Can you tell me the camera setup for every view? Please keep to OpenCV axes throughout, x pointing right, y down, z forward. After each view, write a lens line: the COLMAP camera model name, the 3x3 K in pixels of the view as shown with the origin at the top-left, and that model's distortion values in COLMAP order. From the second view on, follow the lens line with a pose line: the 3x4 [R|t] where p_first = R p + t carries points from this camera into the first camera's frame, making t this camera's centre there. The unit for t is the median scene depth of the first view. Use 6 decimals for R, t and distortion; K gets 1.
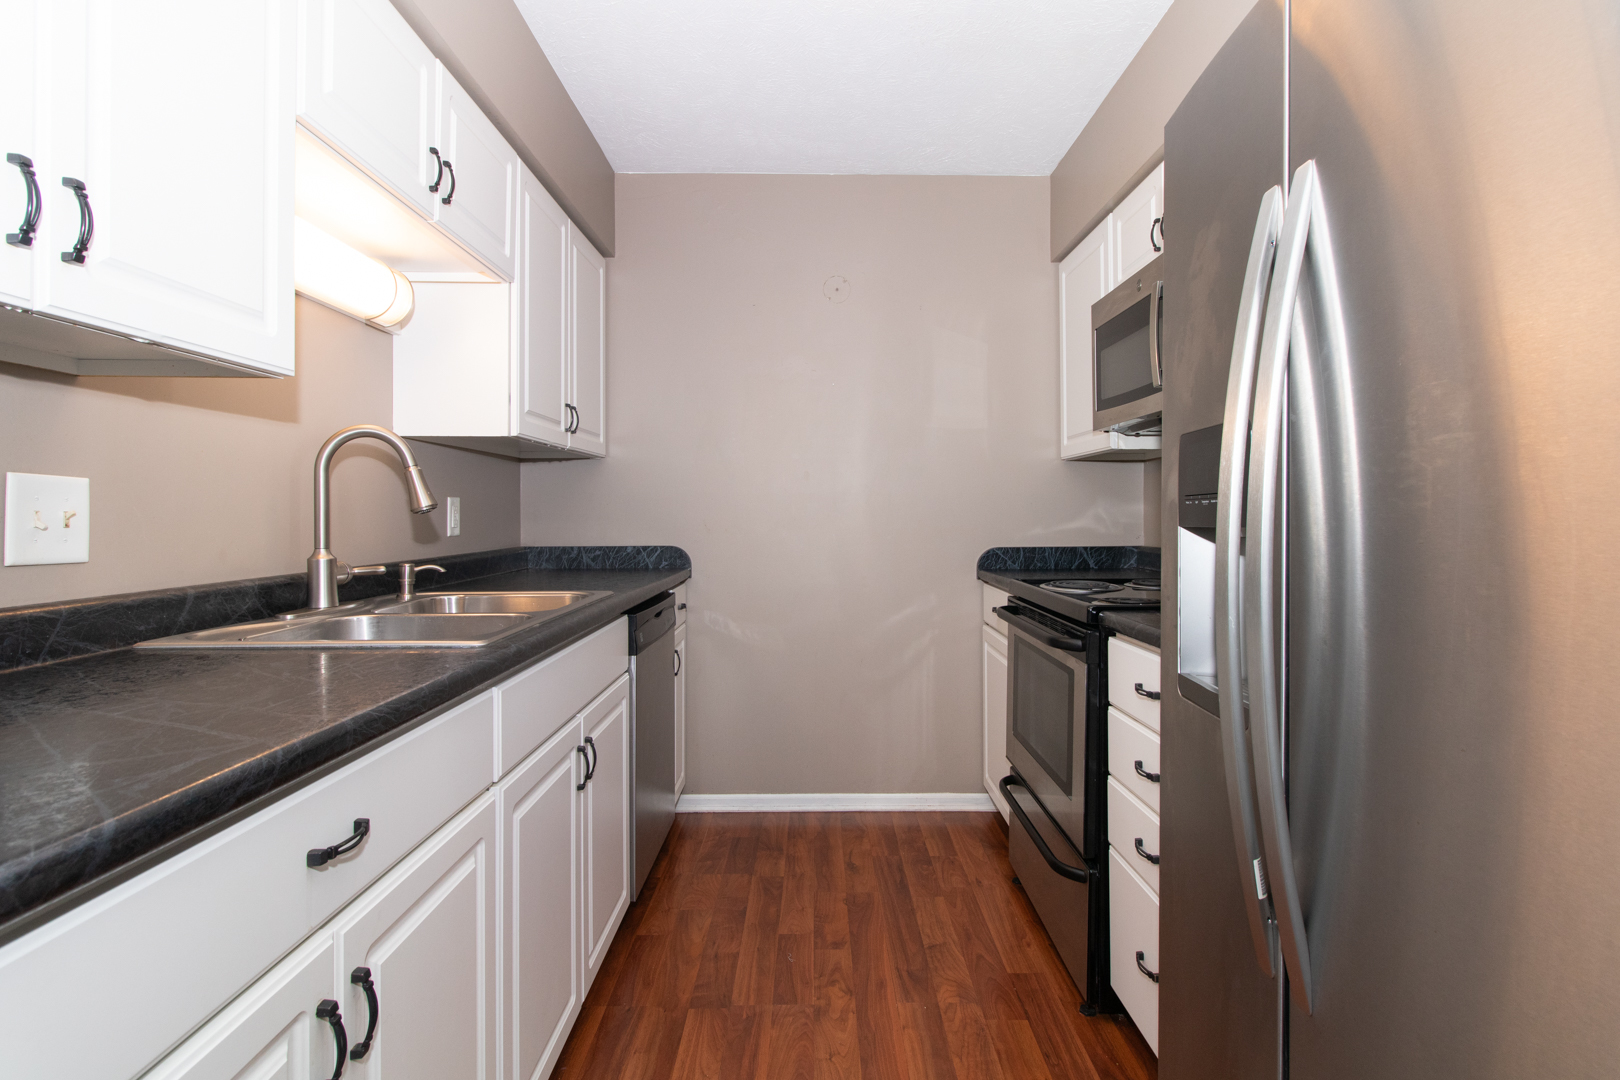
lens RADIAL K [[854.3, 0, 854.1], [0, 854.3, 516.1], [0, 0, 1]] dist [-0.000694, -0.001436]
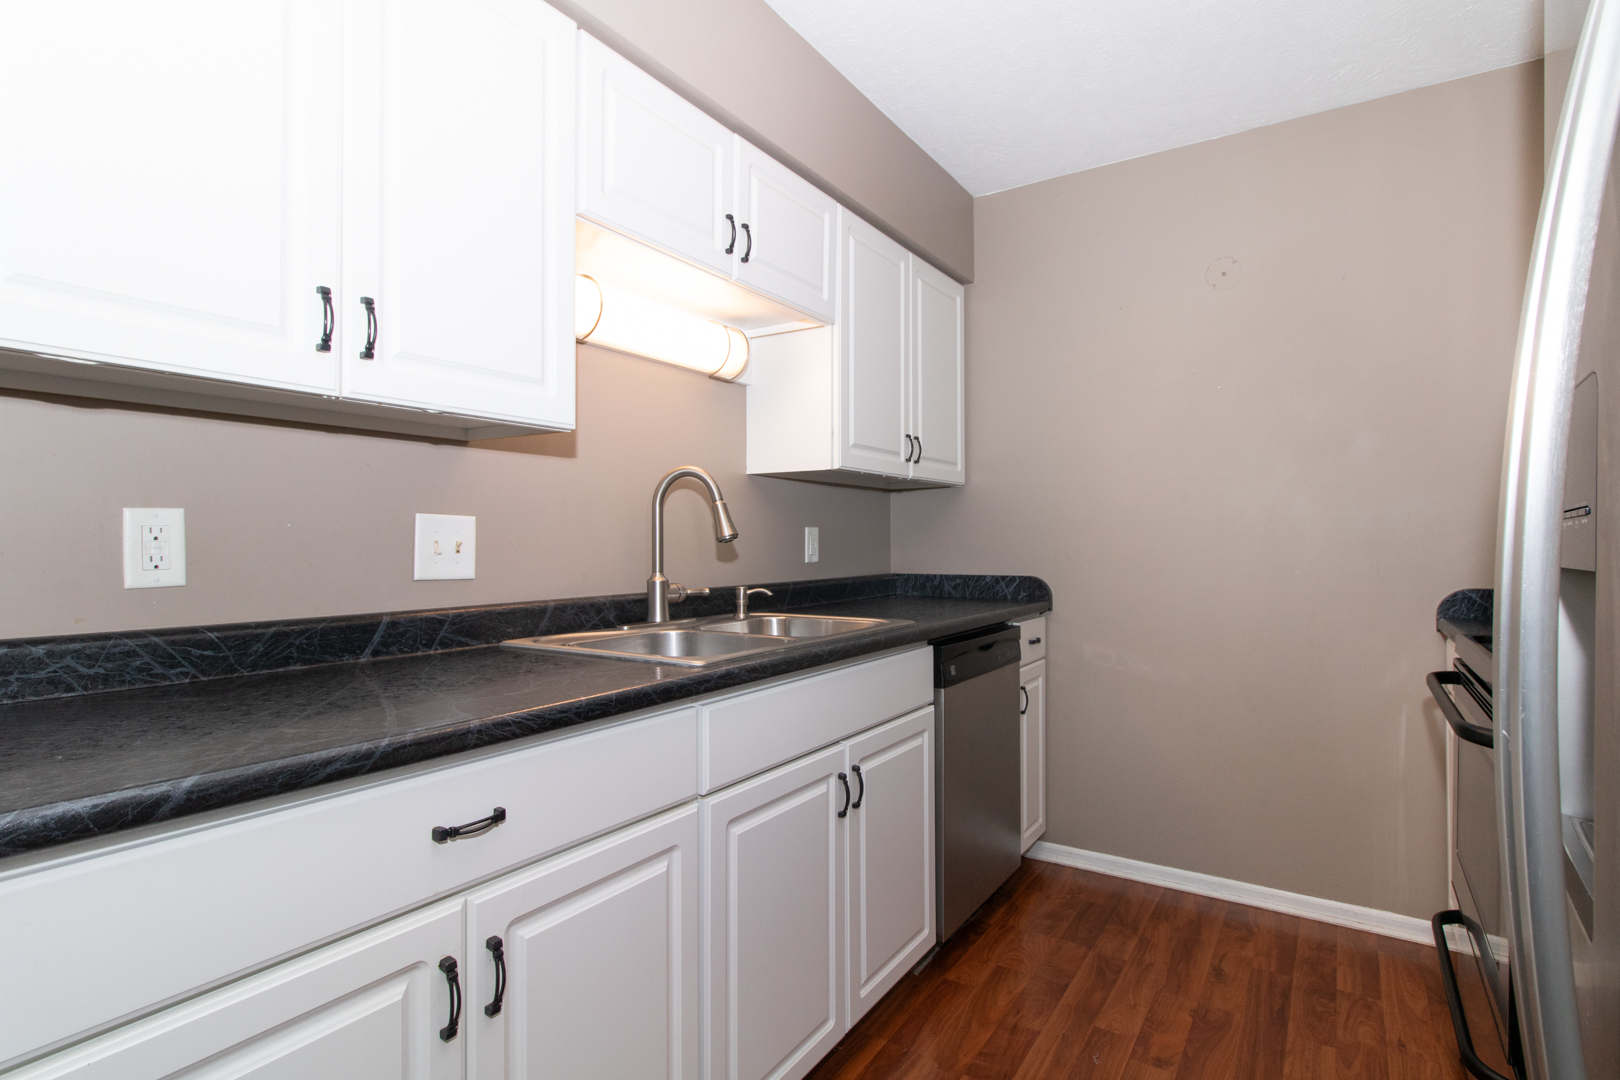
lens RADIAL K [[841.0, 0, 813.3], [0, 841.0, 537.4], [0, 0, 1]] dist [-0.003257, -0.001229]
pose [[0.810674, -0.003282, -0.585488, 0.163315], [-0.001059, 0.999974, -0.007072, -0.001433], [0.585496, 0.006353, 0.810650, 0.122462]]
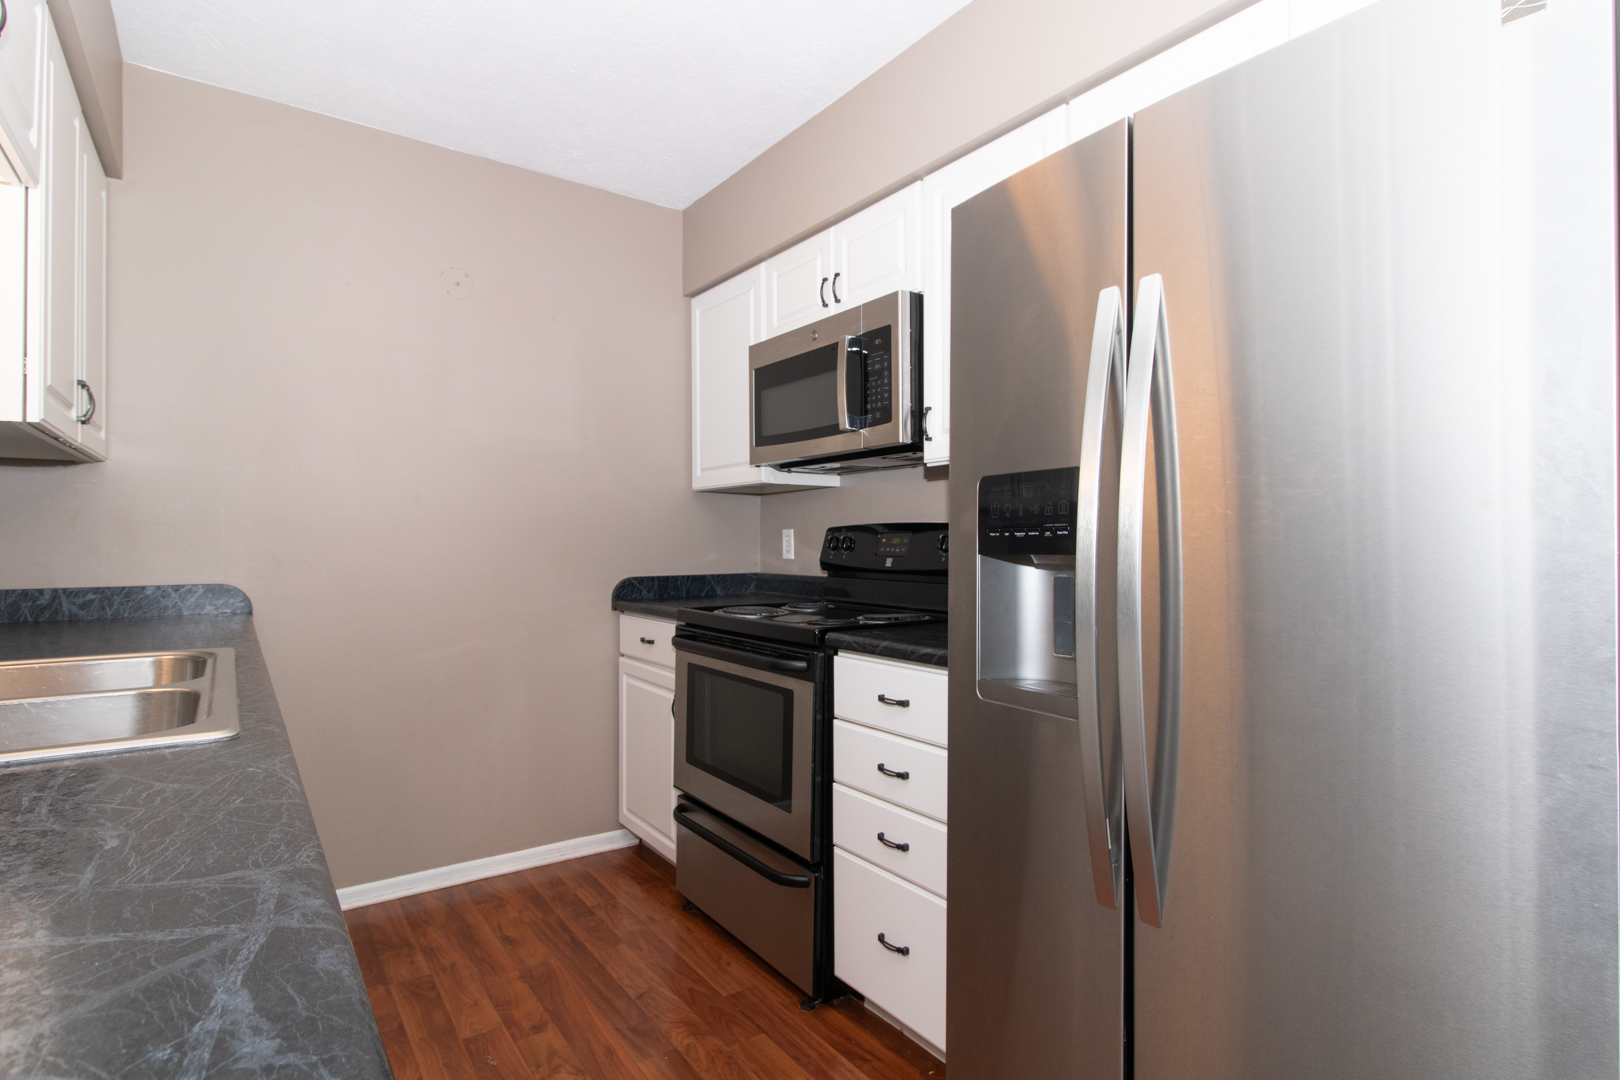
lens RADIAL K [[827.5, 0, 859.5], [0, 827.5, 546.5], [0, 0, 1]] dist [0.001449, -0.000596]
pose [[0.806042, 0.000368, 0.591858, -0.229216], [-0.001416, 0.999998, 0.001307, -0.000017], [-0.591857, -0.001891, 0.806041, 0.096763]]
